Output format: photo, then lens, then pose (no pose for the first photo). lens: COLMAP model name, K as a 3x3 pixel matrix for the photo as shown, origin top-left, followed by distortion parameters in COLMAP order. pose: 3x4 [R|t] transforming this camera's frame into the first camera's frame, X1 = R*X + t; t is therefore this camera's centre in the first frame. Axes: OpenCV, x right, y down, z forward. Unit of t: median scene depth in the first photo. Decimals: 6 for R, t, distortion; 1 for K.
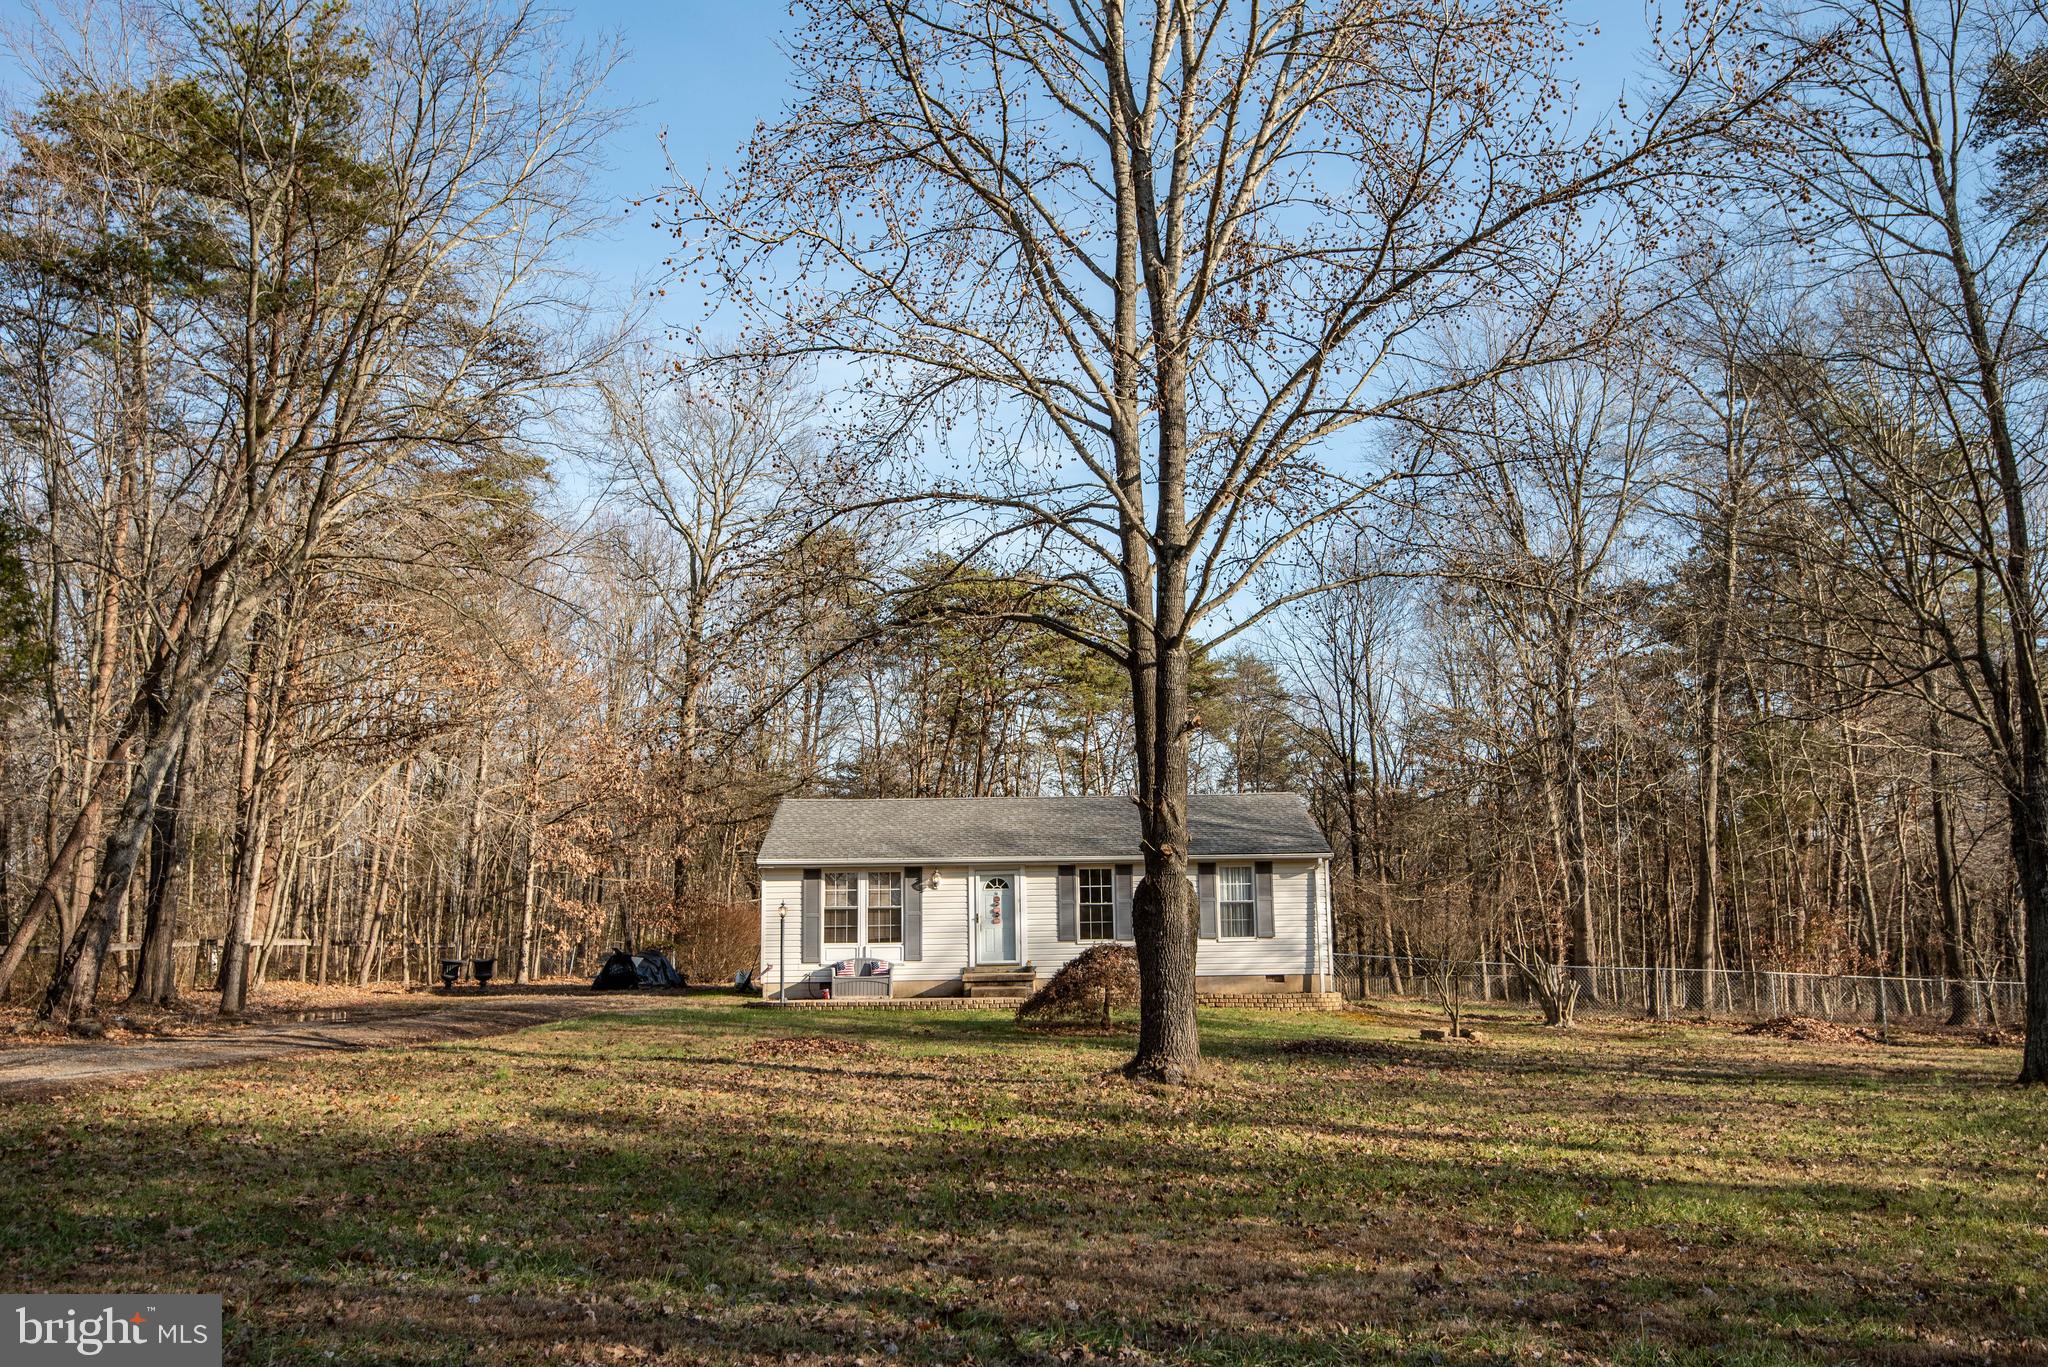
lens RADIAL K [[1698.0, 0, 1024.0], [0, 1698.0, 683.5], [0, 0, 1]] dist [0.010777, 0.000520]
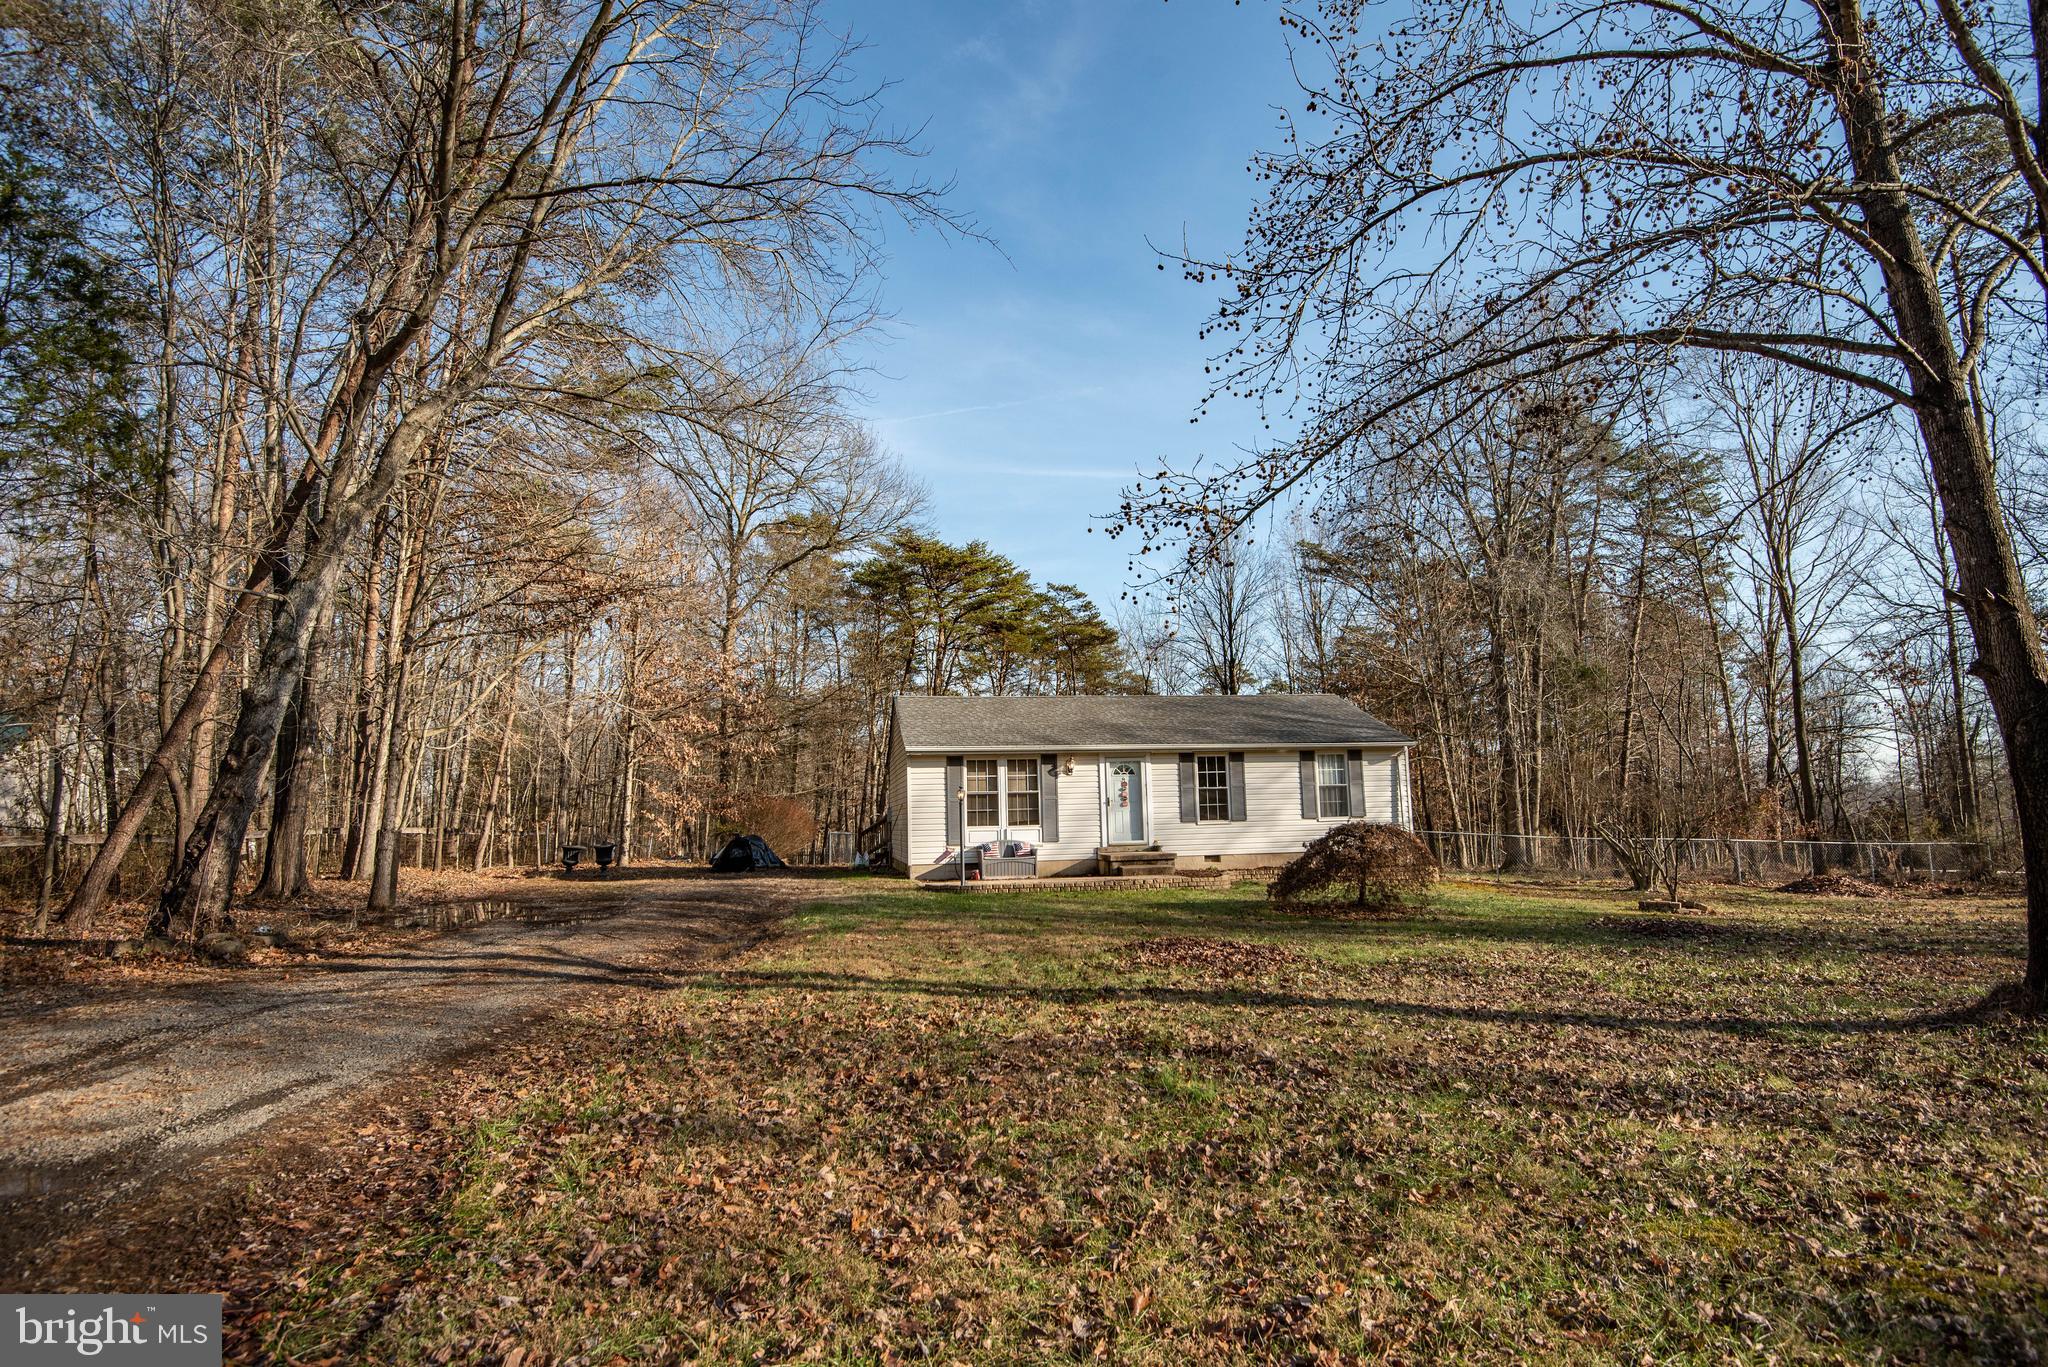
lens RADIAL K [[1093.2, 0, 1029.2], [0, 1093.2, 694.0], [0, 0, 1]] dist [-0.001098, -0.036242]
pose [[0.987362, 0.008520, 0.158250, -0.186832], [-0.013130, 0.999519, 0.028106, 0.051287], [-0.157934, -0.029828, 0.986999, 0.327516]]
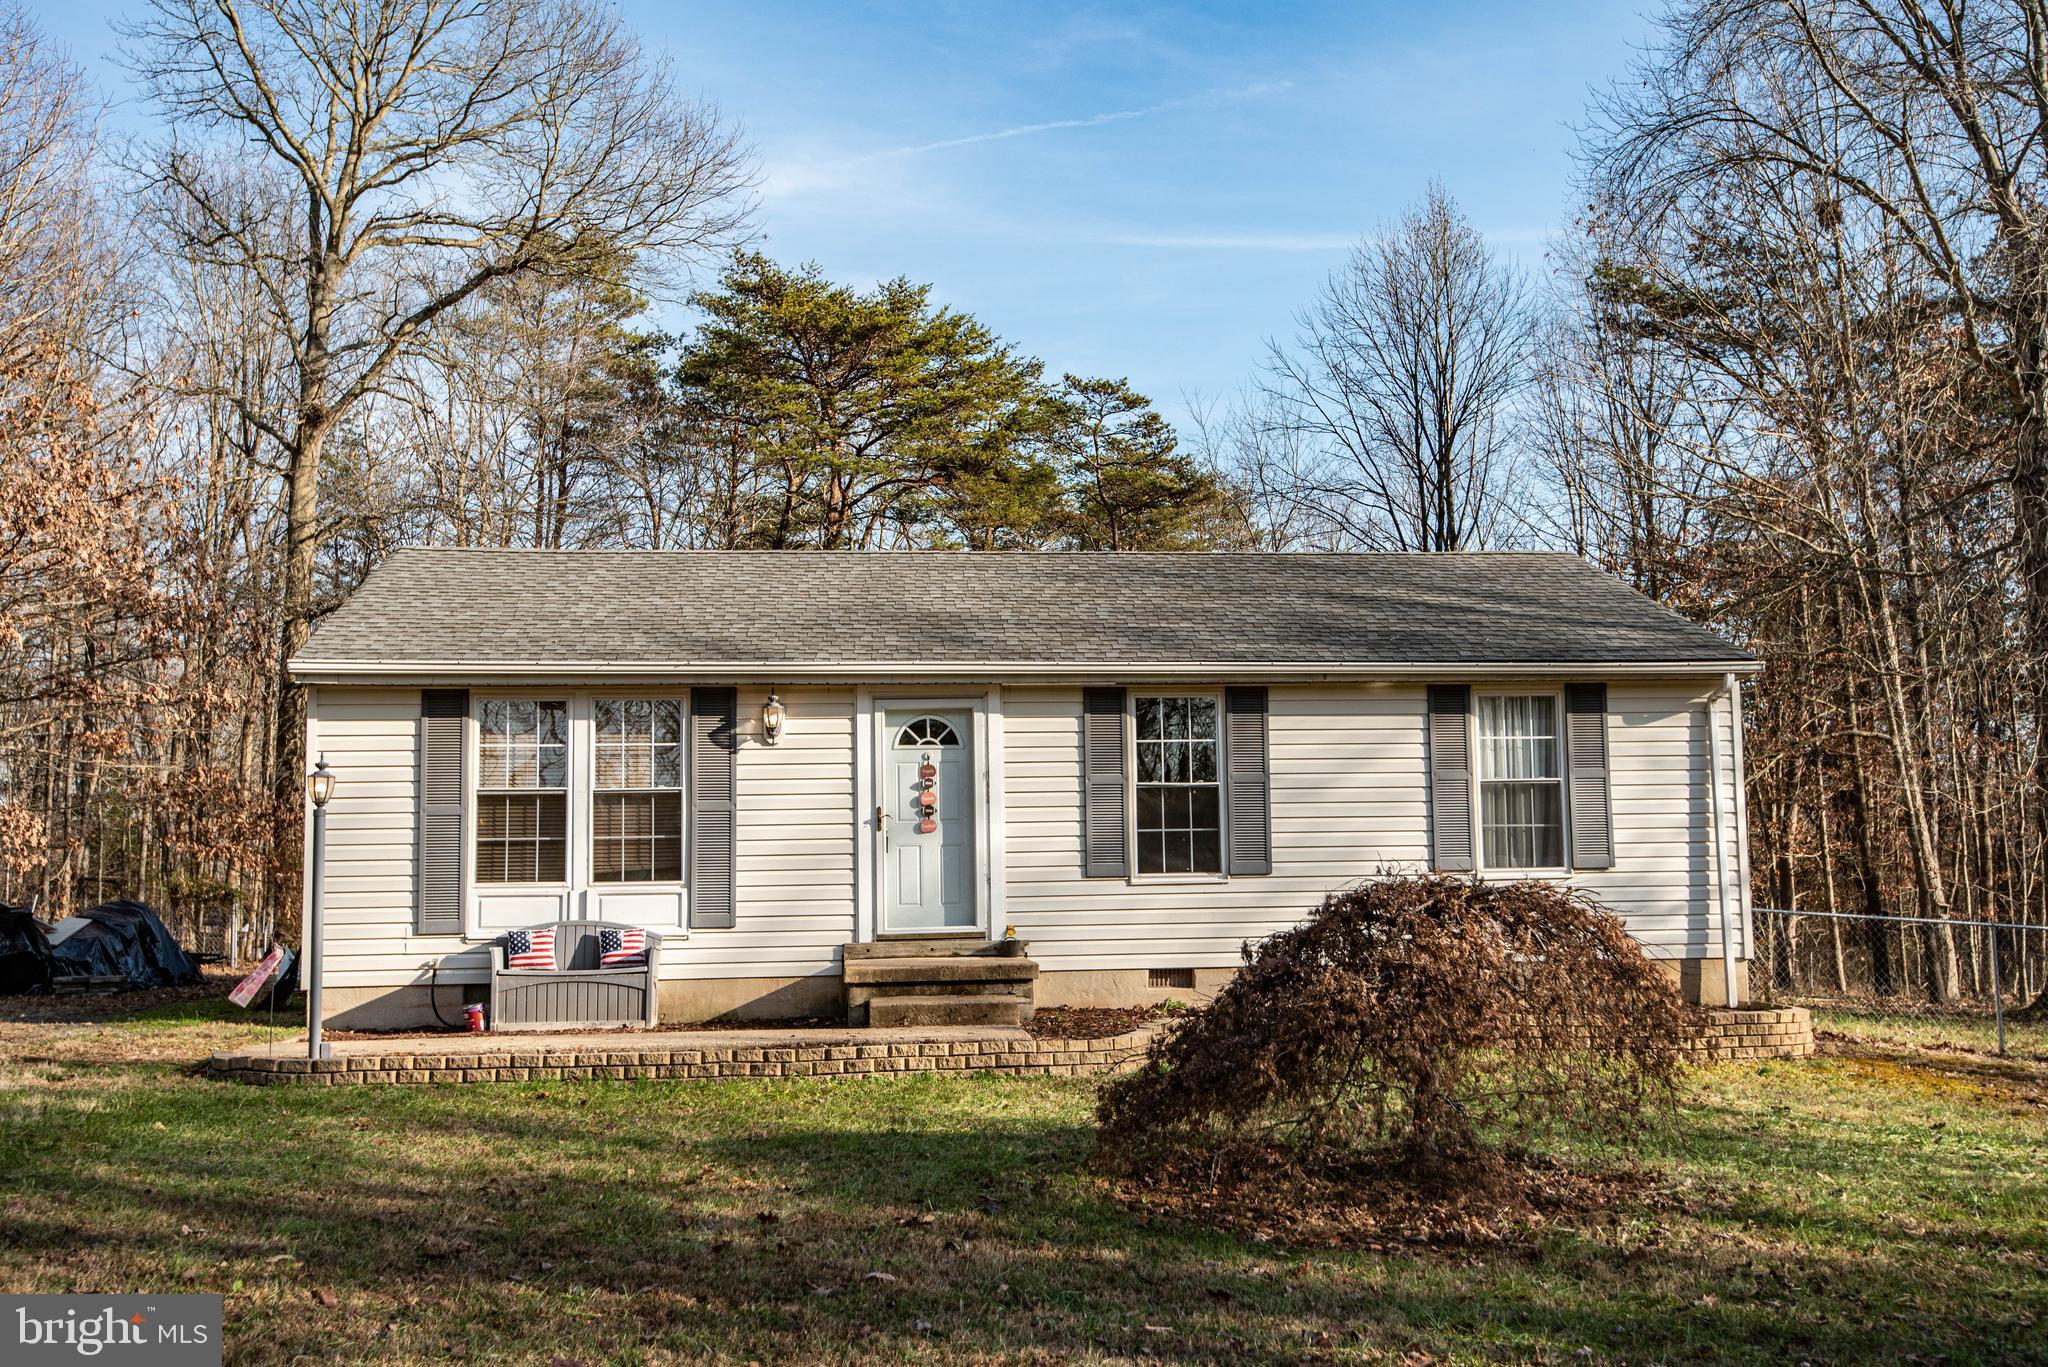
lens RADIAL K [[2029.1, 0, 1024.0], [0, 2029.1, 683.5], [0, 0, 1]] dist [0.047754, 0.002216]
pose [[0.996136, 0.008750, 0.087384, -0.035221], [-0.012966, 0.998773, 0.047796, 0.084300], [-0.086858, -0.048744, 0.995027, 0.533858]]
